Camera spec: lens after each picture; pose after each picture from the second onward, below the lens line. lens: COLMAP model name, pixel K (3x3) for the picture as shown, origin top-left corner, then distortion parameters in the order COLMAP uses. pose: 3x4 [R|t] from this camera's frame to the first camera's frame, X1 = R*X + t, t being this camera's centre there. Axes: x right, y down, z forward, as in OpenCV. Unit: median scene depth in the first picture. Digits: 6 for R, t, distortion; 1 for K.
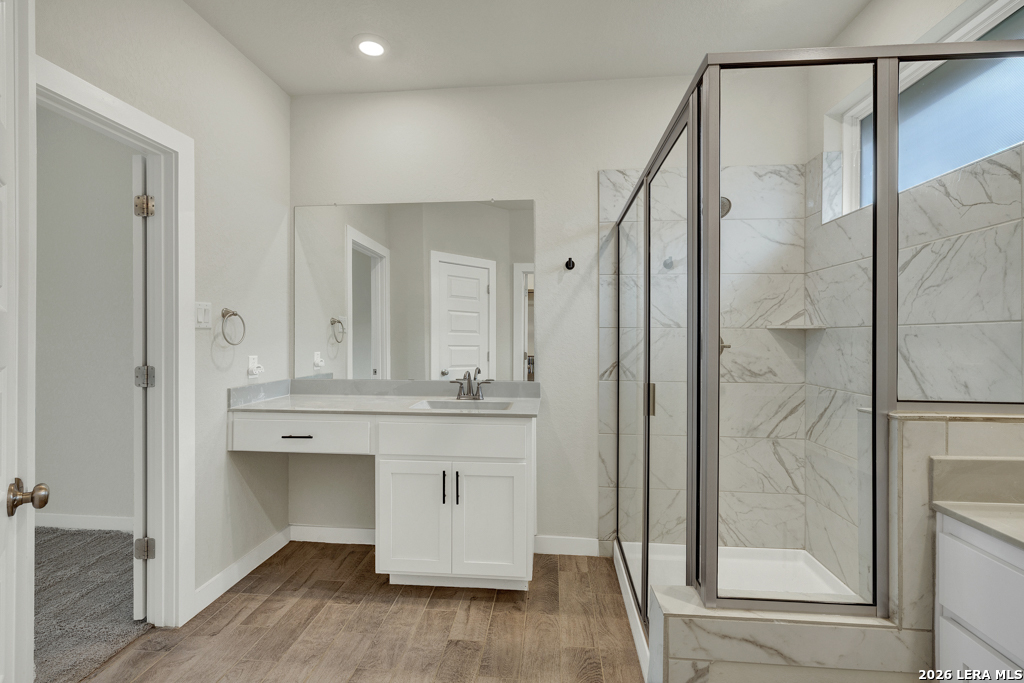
lens RADIAL K [[481.1, 0, 509.6], [0, 481.1, 338.7], [0, 0, 1]] dist [-0.000773, -0.000054]
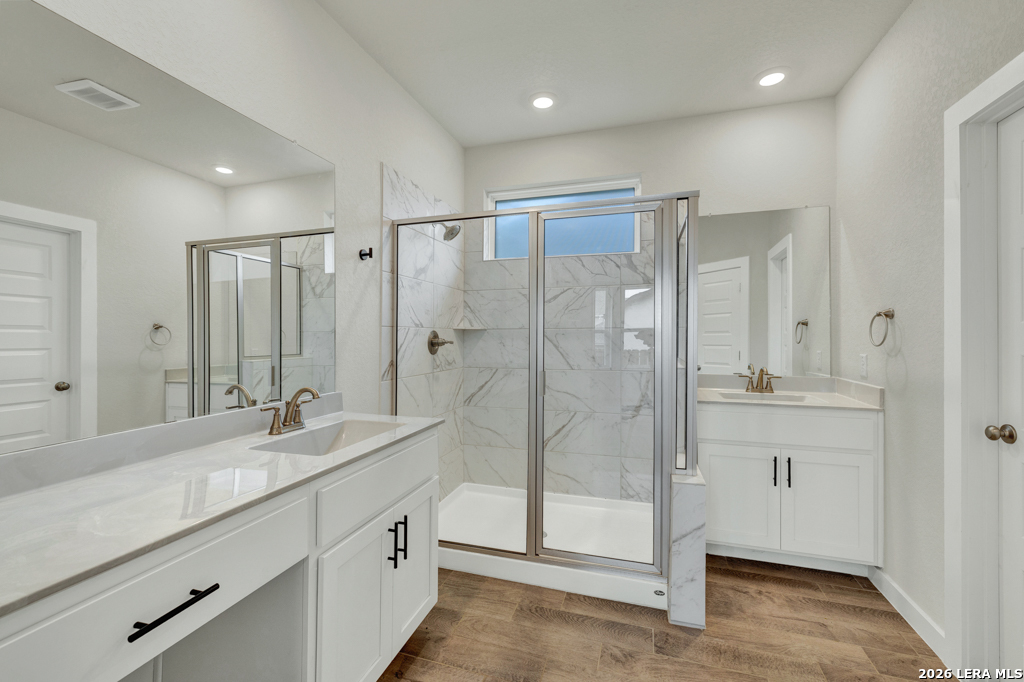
lens RADIAL K [[431.9, 0, 512.3], [0, 431.9, 337.6], [0, 0, 1]] dist [-0.000627, -0.000033]
pose [[0.206975, -0.009503, 0.978300, -0.674027], [0.006087, 0.999946, 0.008425, -0.006651], [-0.978327, 0.004211, 0.207022, 0.639399]]
